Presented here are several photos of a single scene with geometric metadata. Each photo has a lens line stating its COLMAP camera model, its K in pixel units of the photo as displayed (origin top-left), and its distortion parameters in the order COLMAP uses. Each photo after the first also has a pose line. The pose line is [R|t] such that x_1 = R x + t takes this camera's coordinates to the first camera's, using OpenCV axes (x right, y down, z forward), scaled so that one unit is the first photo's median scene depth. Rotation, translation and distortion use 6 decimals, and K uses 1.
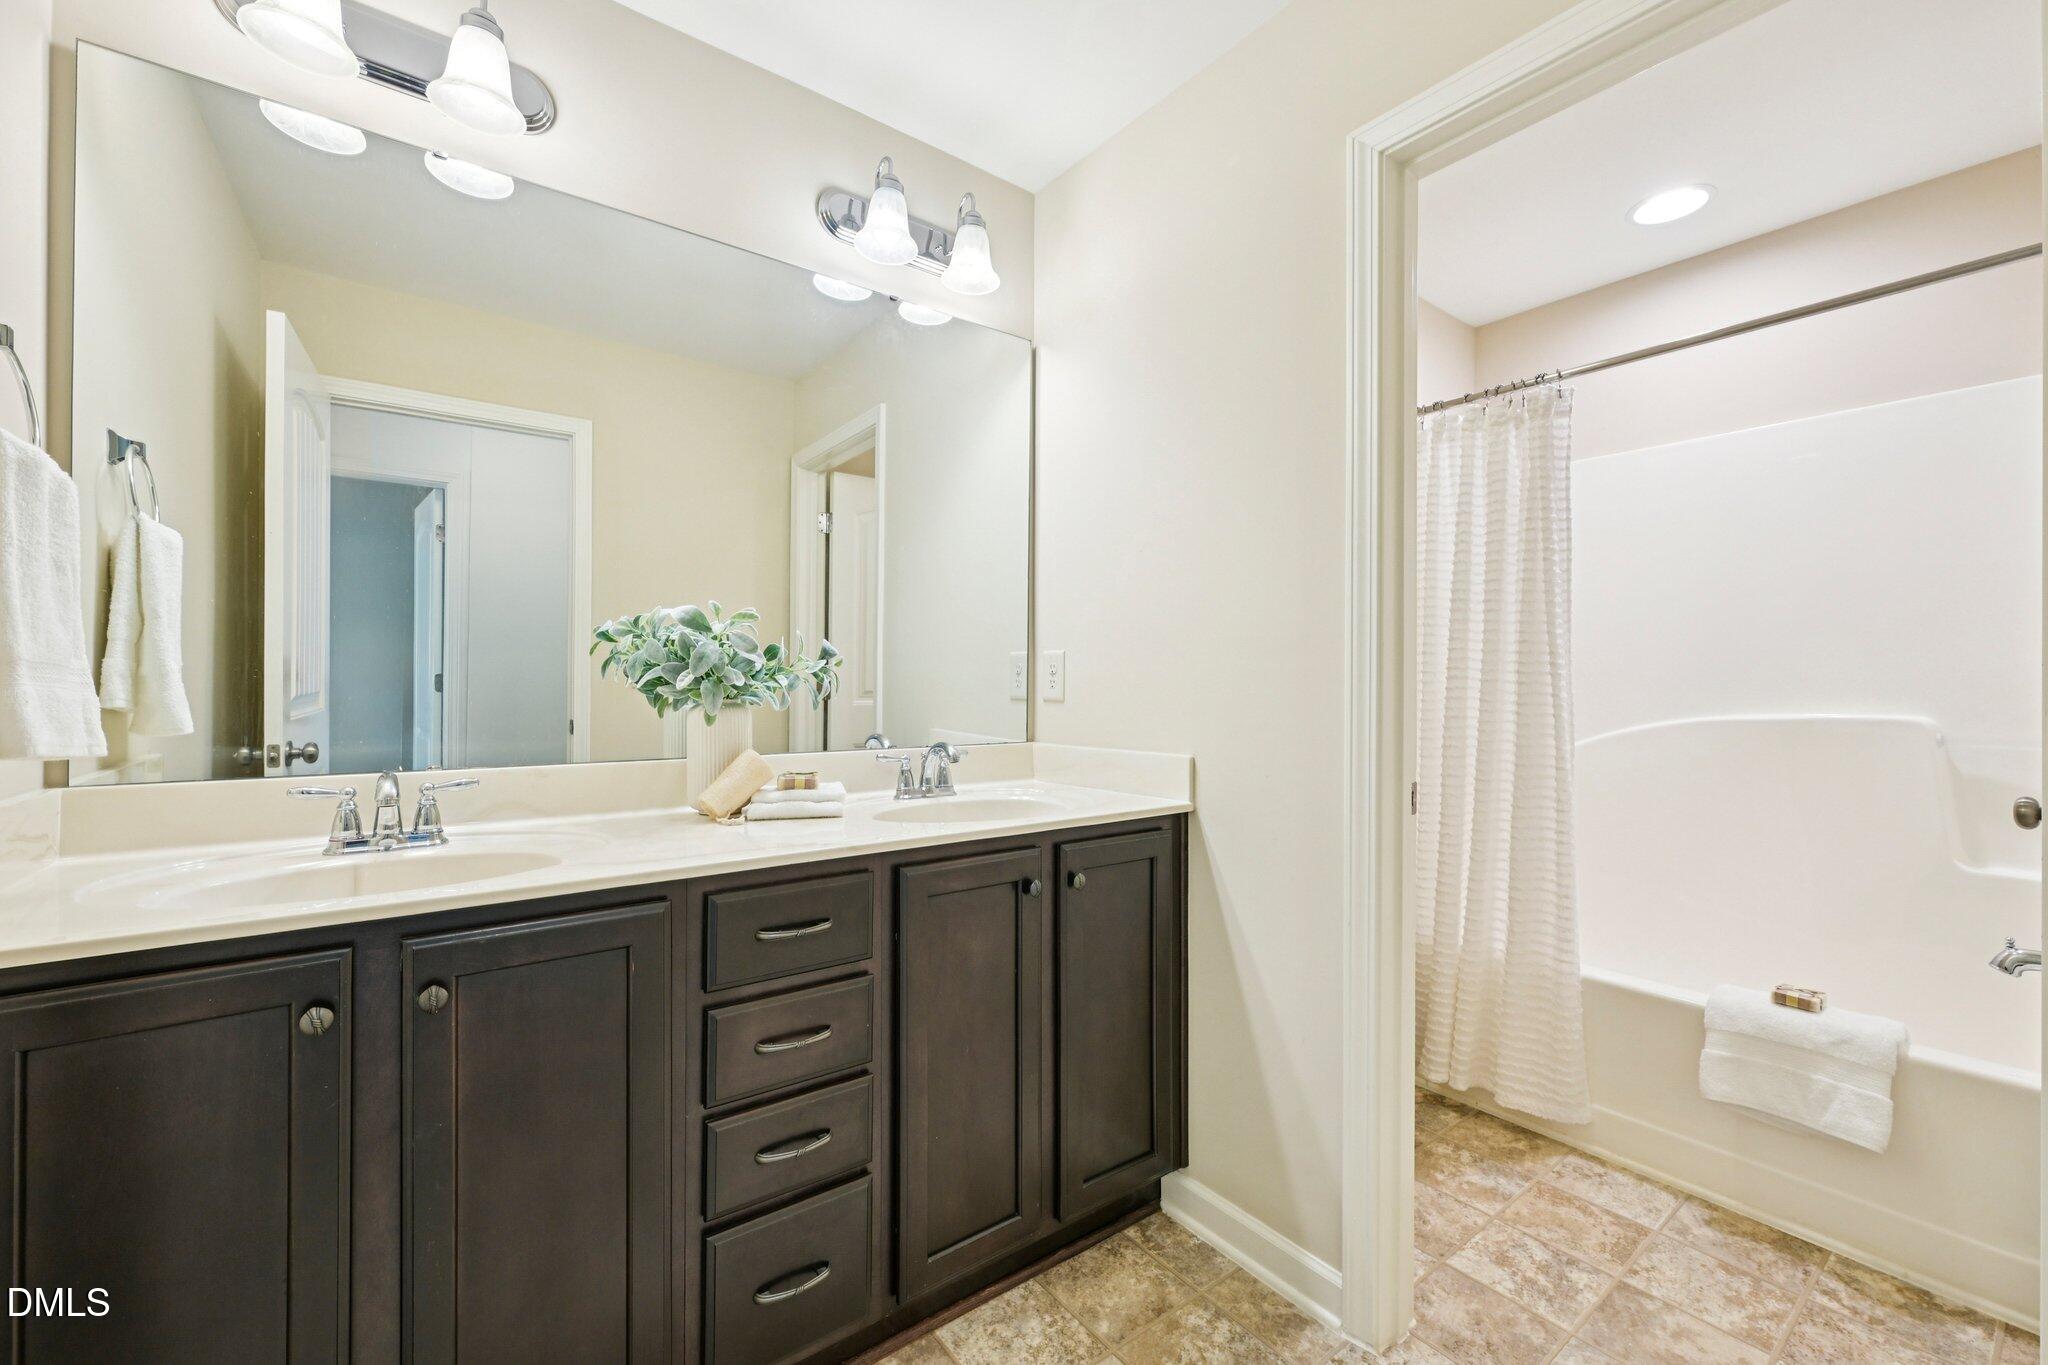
lens RADIAL K [[823.1, 0, 1024.0], [0, 823.1, 682.5], [0, 0, 1]] dist [-0.015189, -0.000097]
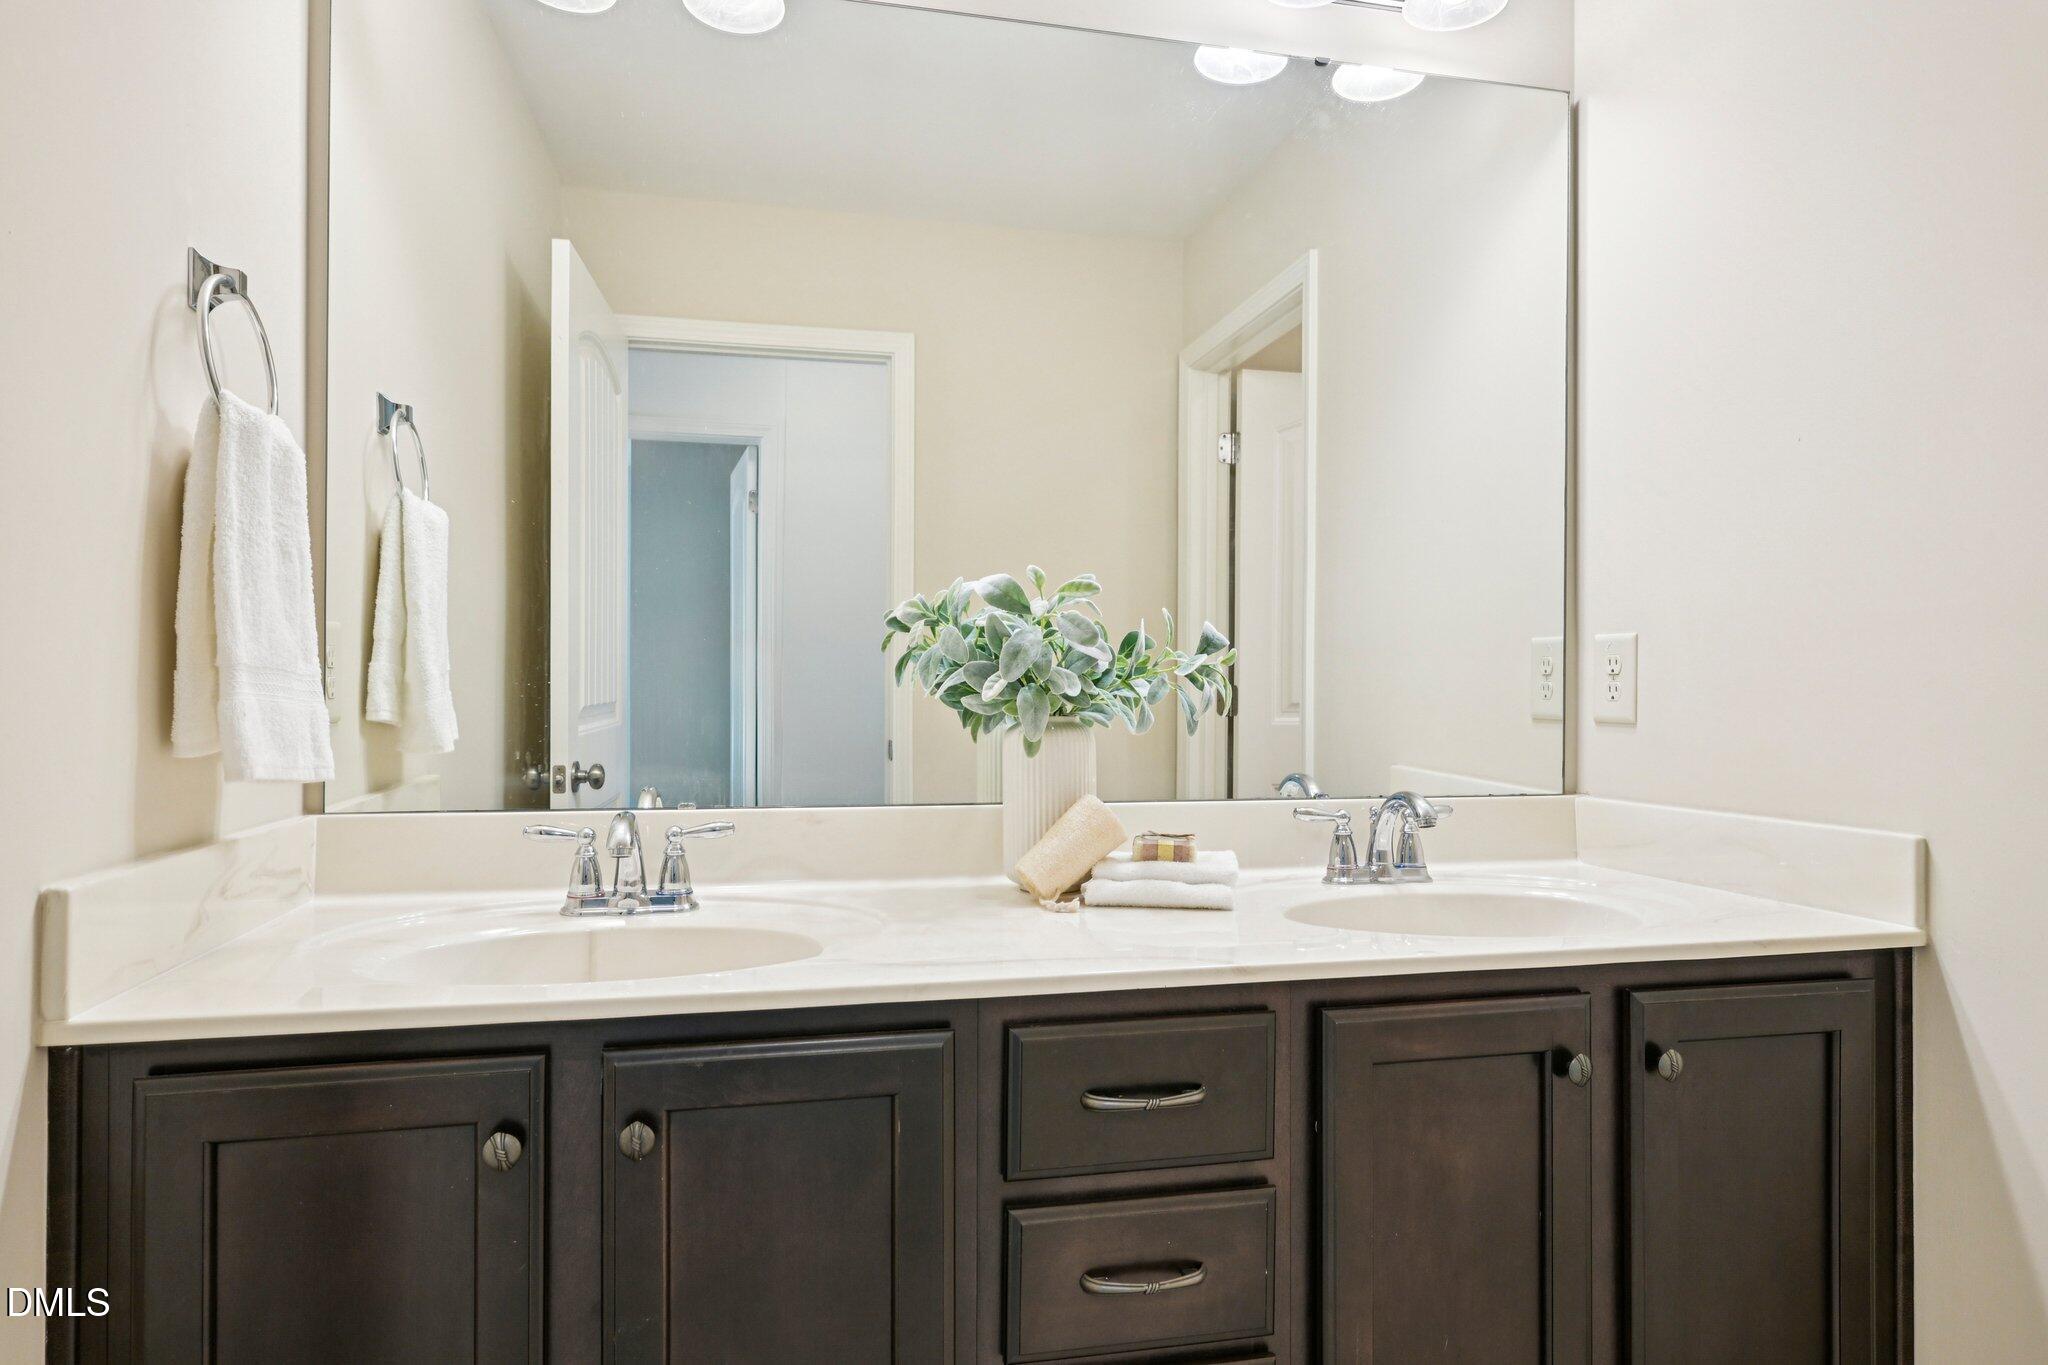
lens RADIAL K [[1193.1, 0, 1024.0], [0, 1193.1, 682.5], [0, 0, 1]] dist [-0.004972, 0.000176]
pose [[0.911644, -0.002354, -0.410974, 0.003436], [0.000054, 0.999984, -0.005606, -0.001254], [0.410980, 0.005089, 0.911630, 0.130495]]
